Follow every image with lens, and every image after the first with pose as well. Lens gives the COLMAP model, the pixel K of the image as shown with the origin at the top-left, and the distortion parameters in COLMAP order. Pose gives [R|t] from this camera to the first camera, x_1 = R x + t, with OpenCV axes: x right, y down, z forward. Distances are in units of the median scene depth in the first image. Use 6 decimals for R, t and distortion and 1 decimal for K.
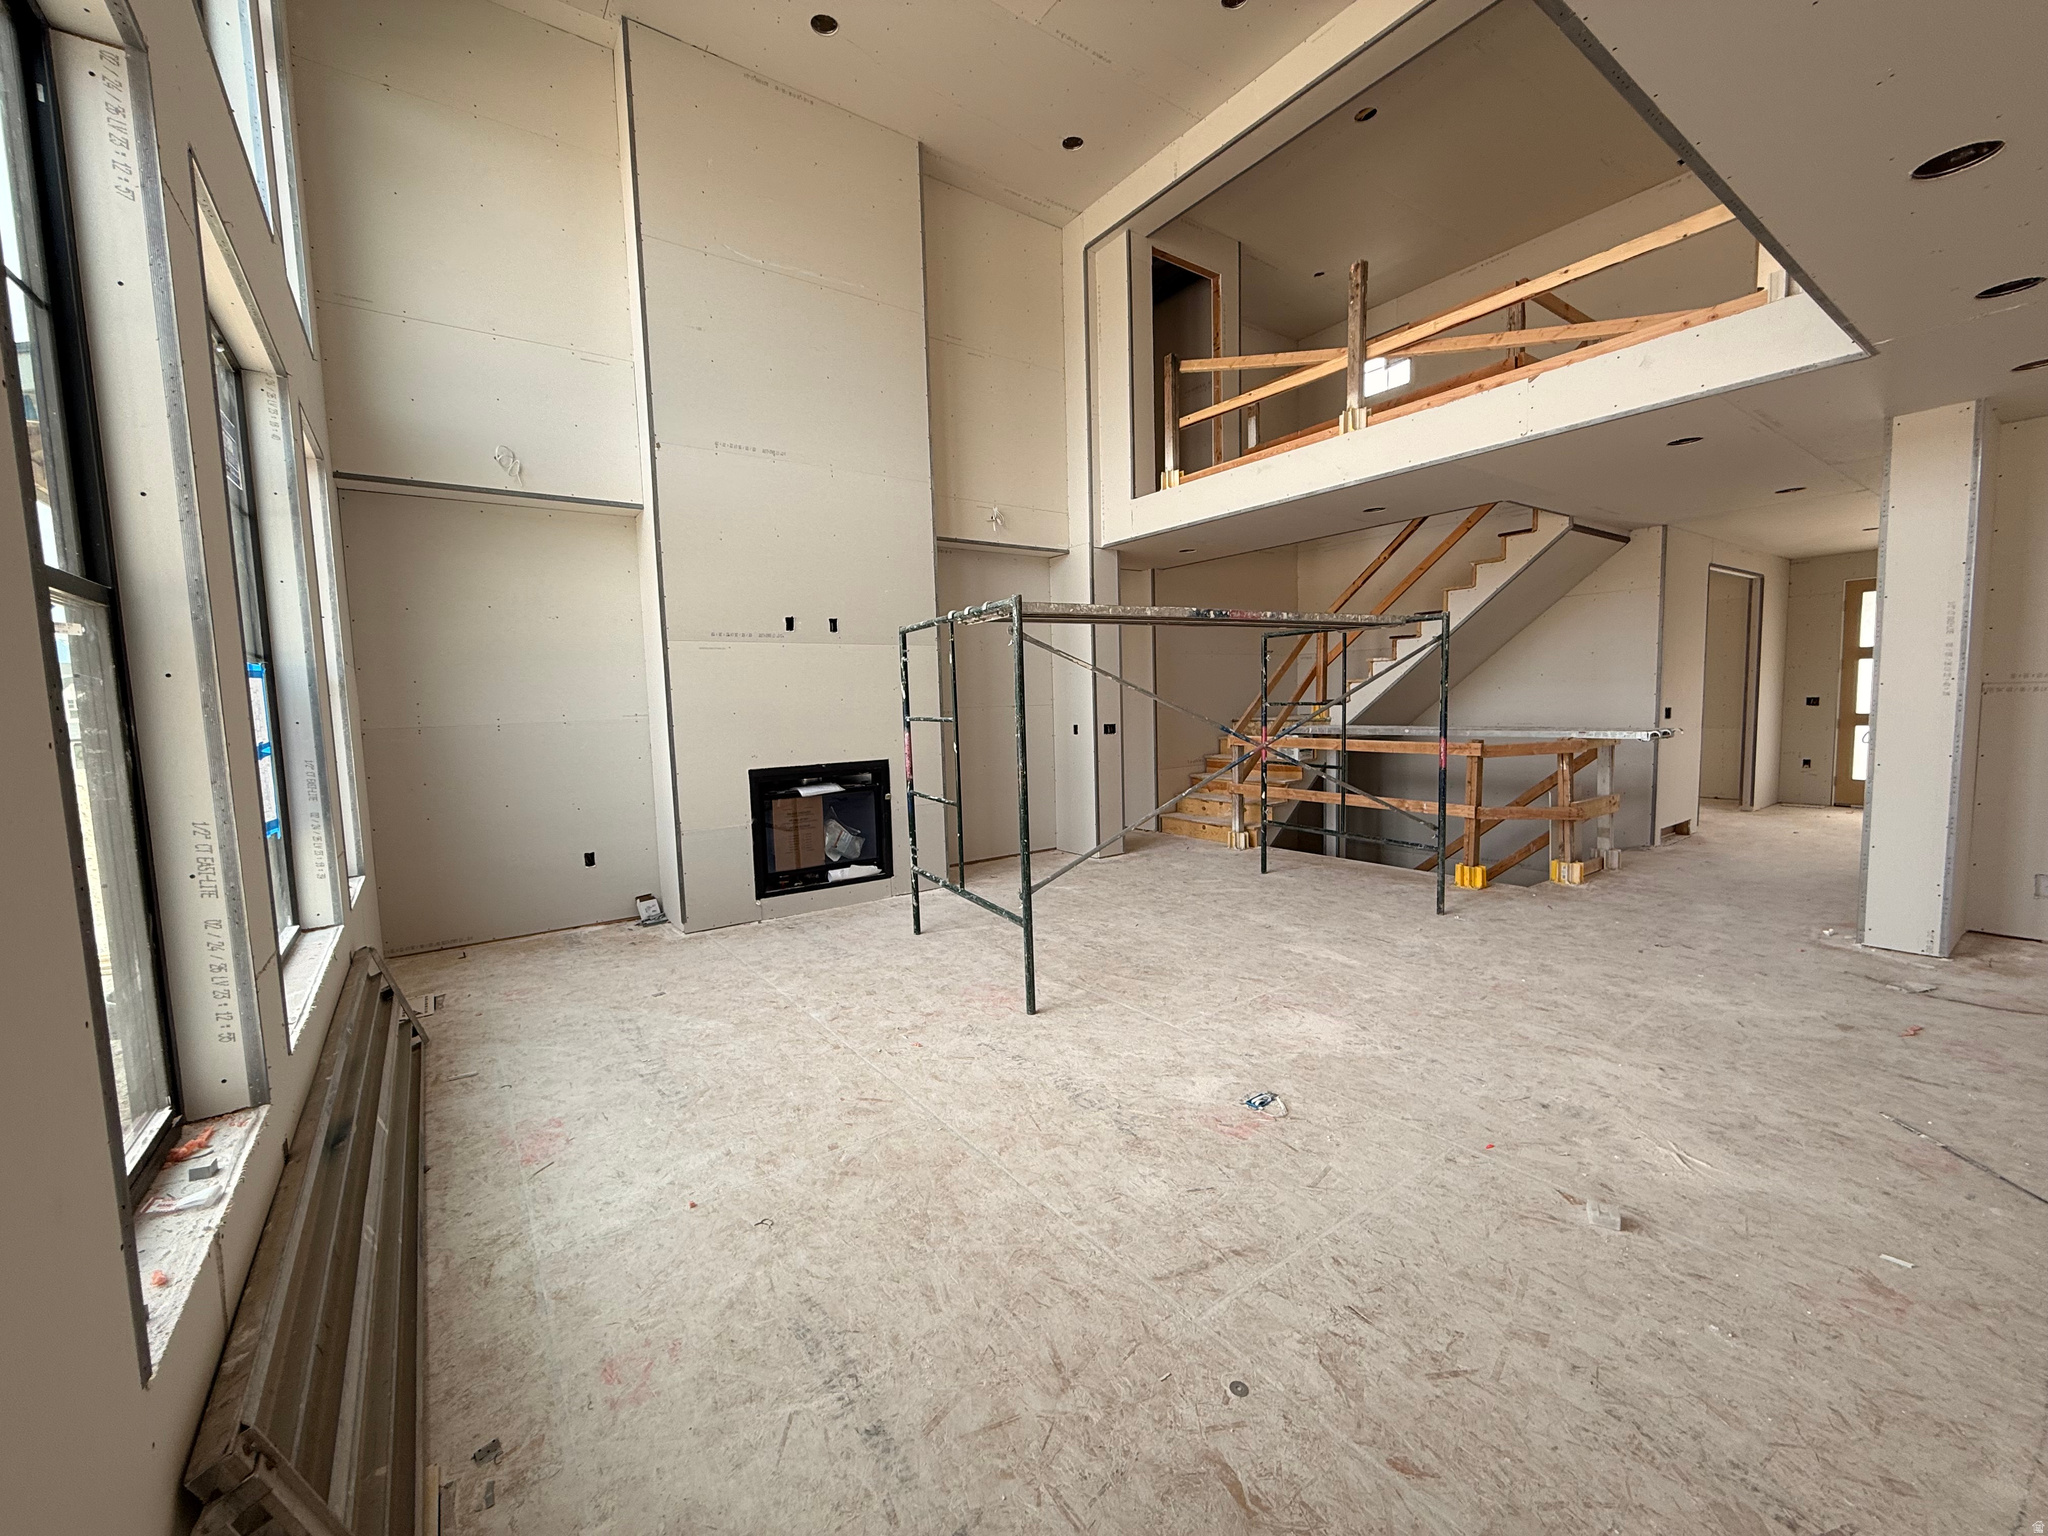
lens RADIAL K [[813.0, 0, 1024.0], [0, 813.0, 768.0], [0, 0, 1]] dist [-0.001287, -0.000089]
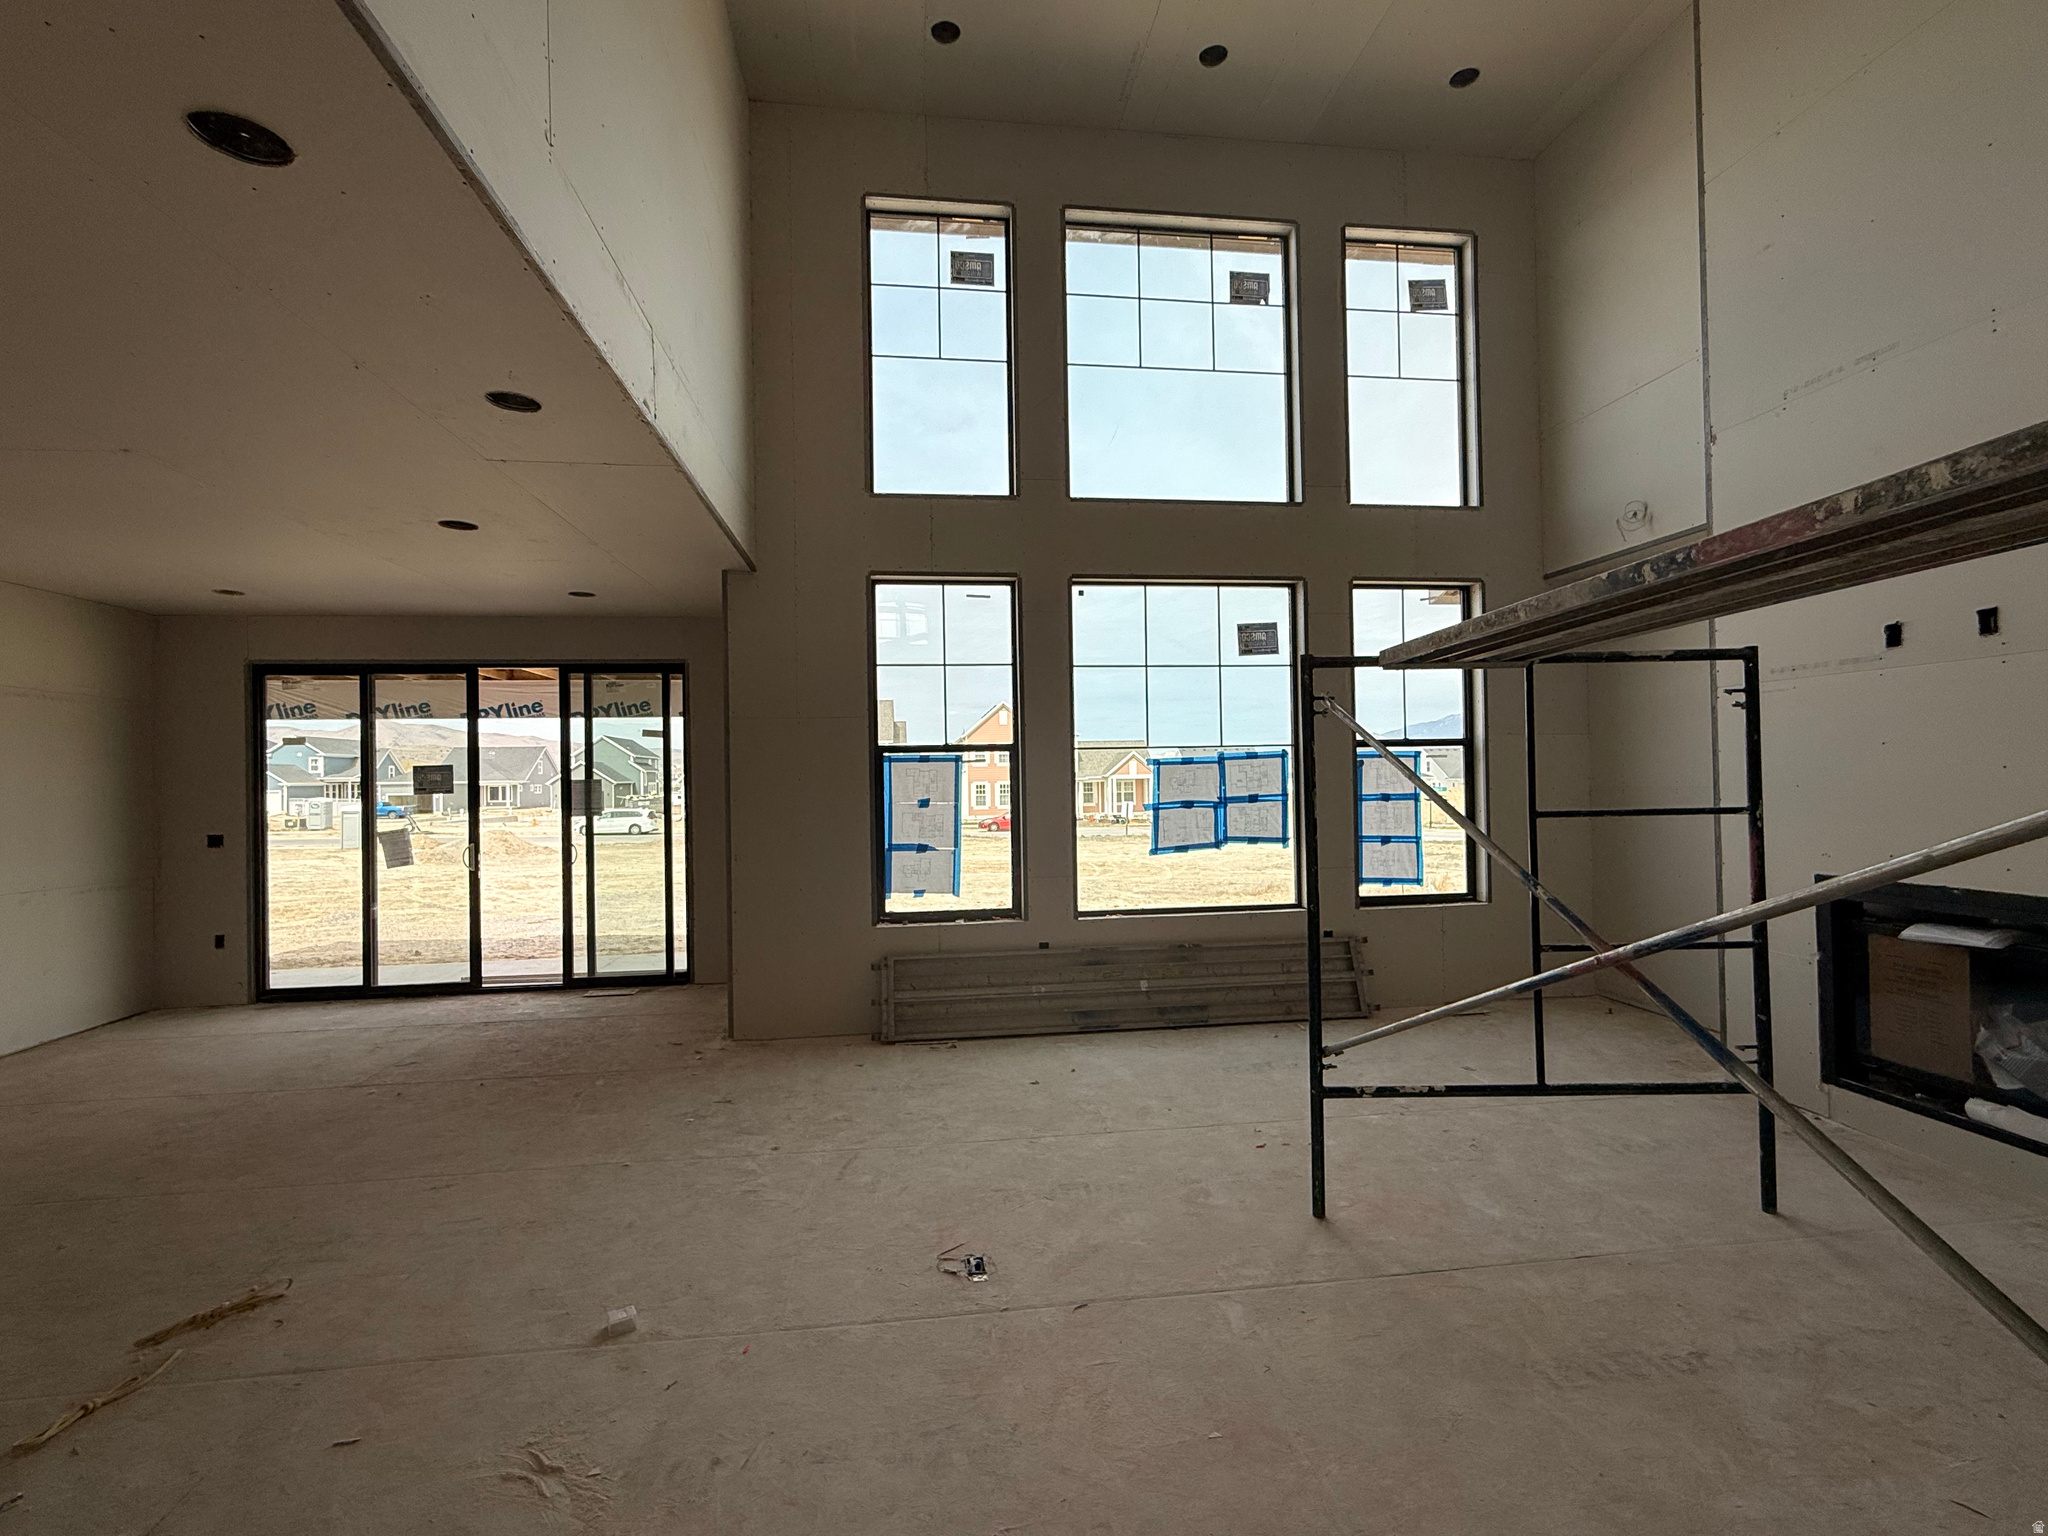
lens RADIAL K [[903.8, 0, 1024.0], [0, 903.8, 768.0], [0, 0, 1]] dist [-0.000691, -0.000128]
pose [[-0.478527, 0.020948, -0.877823, 0.963617], [-0.044965, 0.997819, 0.048323, -0.145438], [0.876921, 0.062595, -0.476541, 1.290856]]
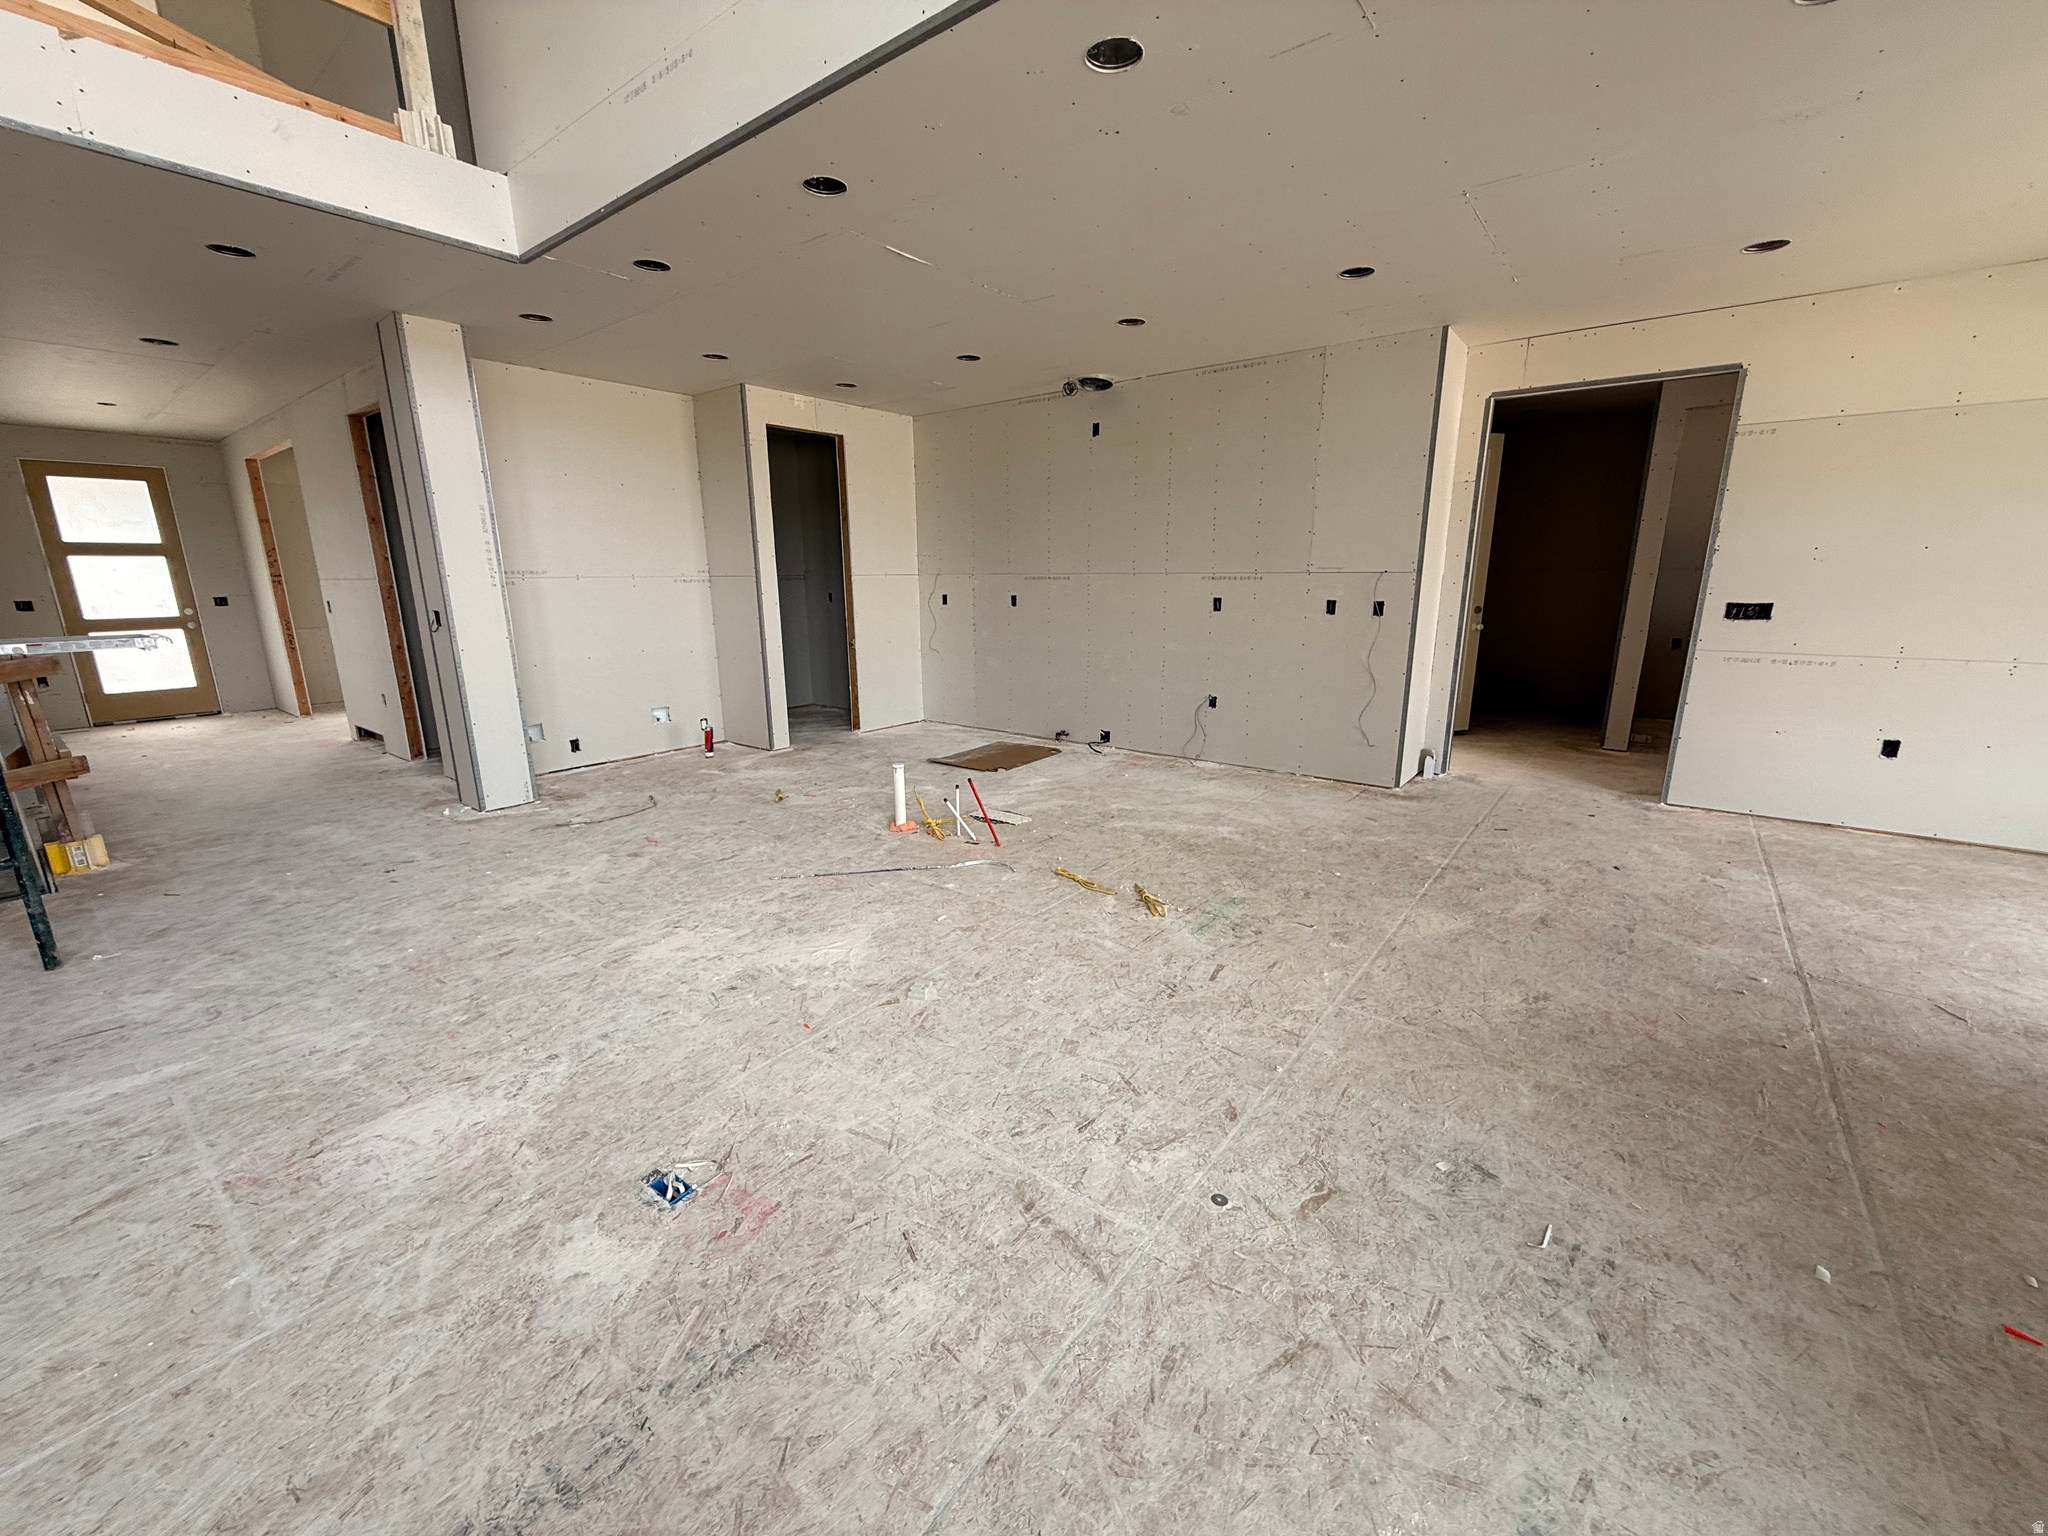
lens RADIAL K [[813.0, 0, 1024.0], [0, 813.0, 768.0], [0, 0, 1]] dist [-0.001287, -0.000089]
pose [[-0.273847, -0.194058, 0.941992, -0.293629], [0.096757, 0.968905, 0.227731, -0.032808], [-0.956894, 0.153507, -0.246555, 0.734851]]
